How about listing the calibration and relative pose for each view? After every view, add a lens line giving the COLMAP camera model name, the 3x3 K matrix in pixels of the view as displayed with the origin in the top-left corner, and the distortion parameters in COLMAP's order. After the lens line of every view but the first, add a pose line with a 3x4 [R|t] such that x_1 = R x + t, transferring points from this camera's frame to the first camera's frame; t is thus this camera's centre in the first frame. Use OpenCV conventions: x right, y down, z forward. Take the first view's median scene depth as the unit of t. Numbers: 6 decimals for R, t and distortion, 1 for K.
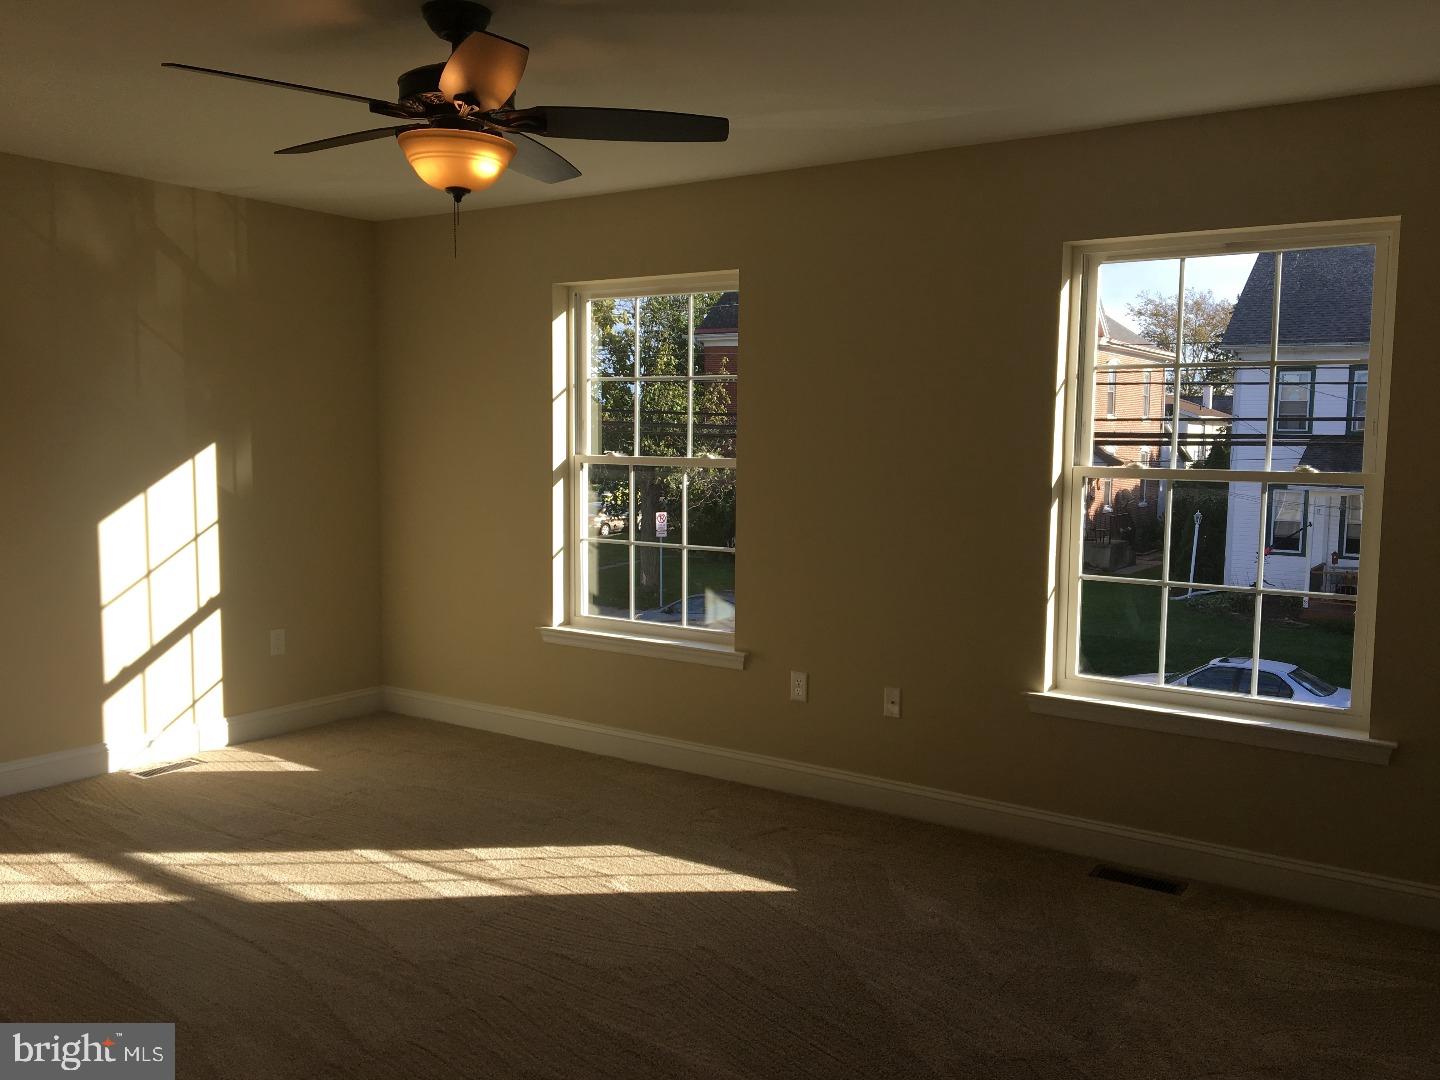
lens RADIAL K [[1210.7, 0, 721.5], [0, 1210.7, 539.0], [0, 0, 1]] dist [0.080444, -0.112395]
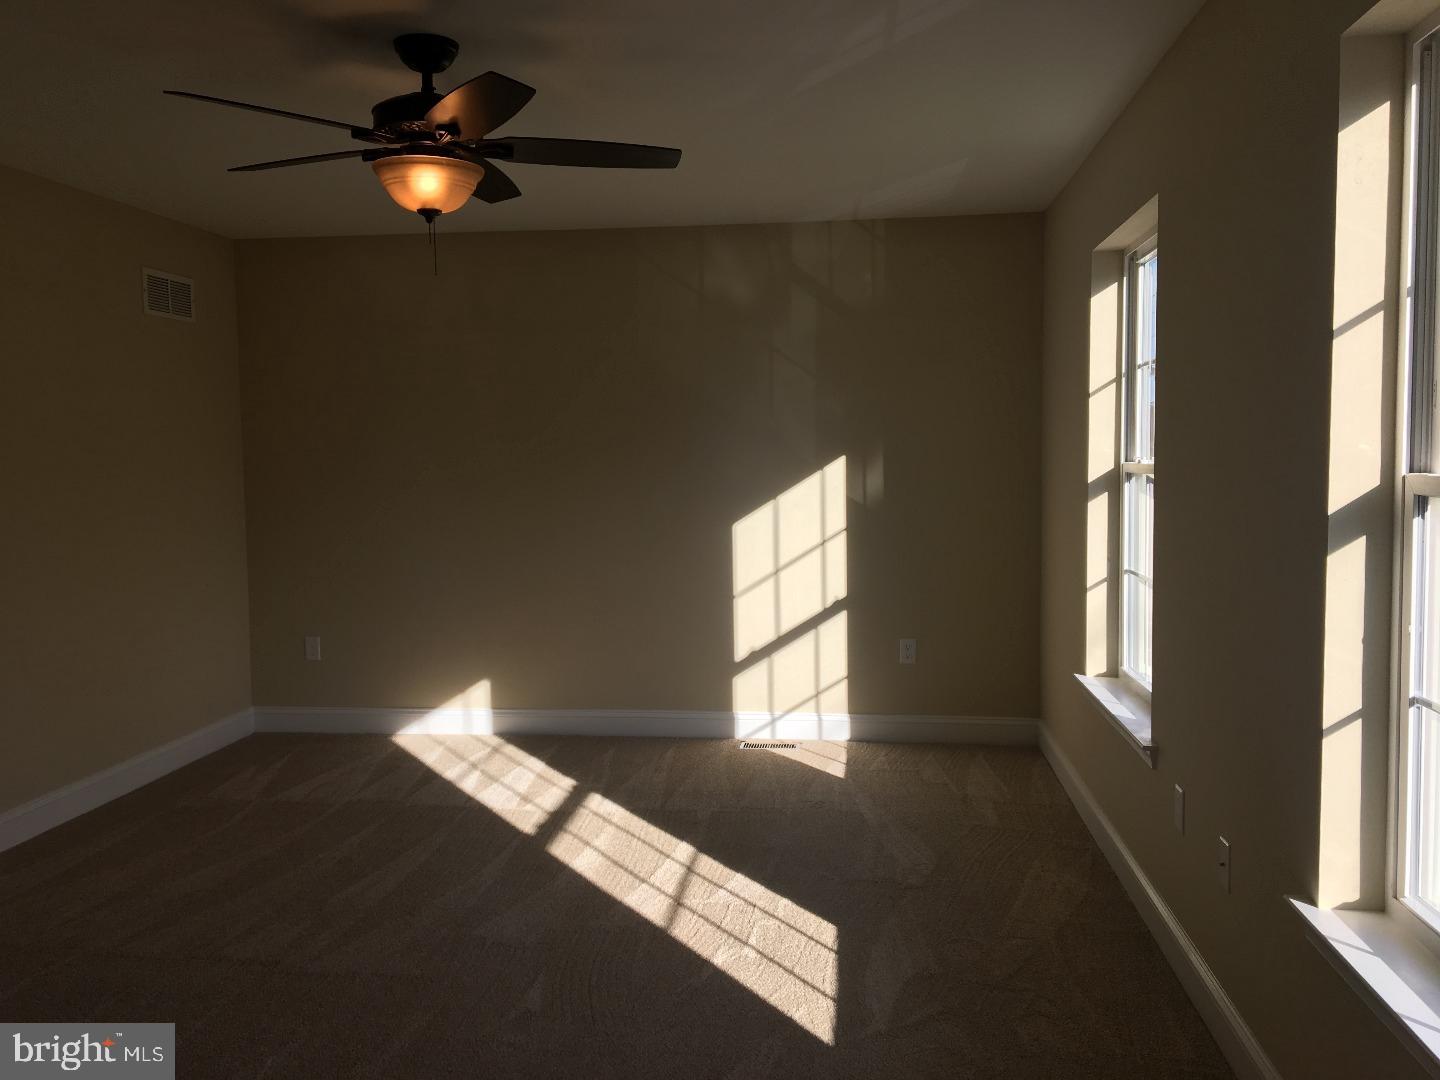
lens RADIAL K [[1210.7, 0, 723.5], [0, 1210.7, 543.6], [0, 0, 1]] dist [0.080444, -0.112395]
pose [[0.457342, 0.049885, -0.887890, 0.498405], [-0.061199, 0.997824, 0.024539, -0.021965], [0.887182, 0.043115, 0.459400, 0.434003]]
